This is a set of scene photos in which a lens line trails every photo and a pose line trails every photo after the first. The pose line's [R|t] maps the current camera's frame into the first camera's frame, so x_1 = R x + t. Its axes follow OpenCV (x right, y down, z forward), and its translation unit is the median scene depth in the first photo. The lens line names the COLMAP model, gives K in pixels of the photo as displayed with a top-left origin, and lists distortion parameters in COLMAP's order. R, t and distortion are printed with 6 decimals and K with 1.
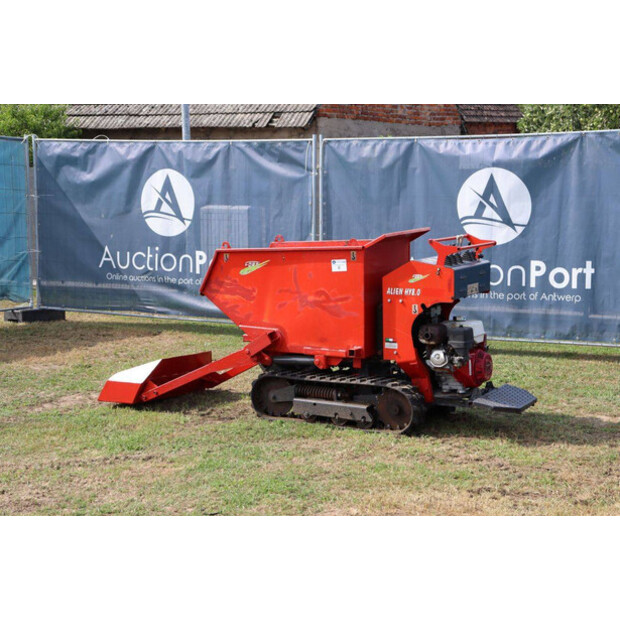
lens RADIAL K [[1259.9, 0, 310.1], [0, 1259.9, 320.2], [0, 0, 1]] dist [0.308499, 0.159066]
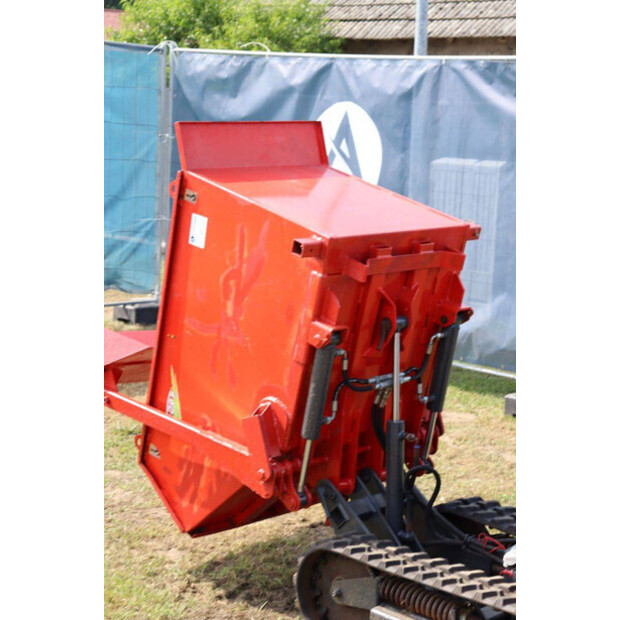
lens RADIAL K [[1475.8, 0, 310.0], [0, 1475.8, 310.0], [0, 0, 1]] dist [0.442255, 0.497892]
pose [[0.963382, 0.078022, -0.256529, 0.098835], [-0.071126, 0.996815, 0.036066, -0.065365], [0.258526, -0.016499, 0.965863, 0.445192]]
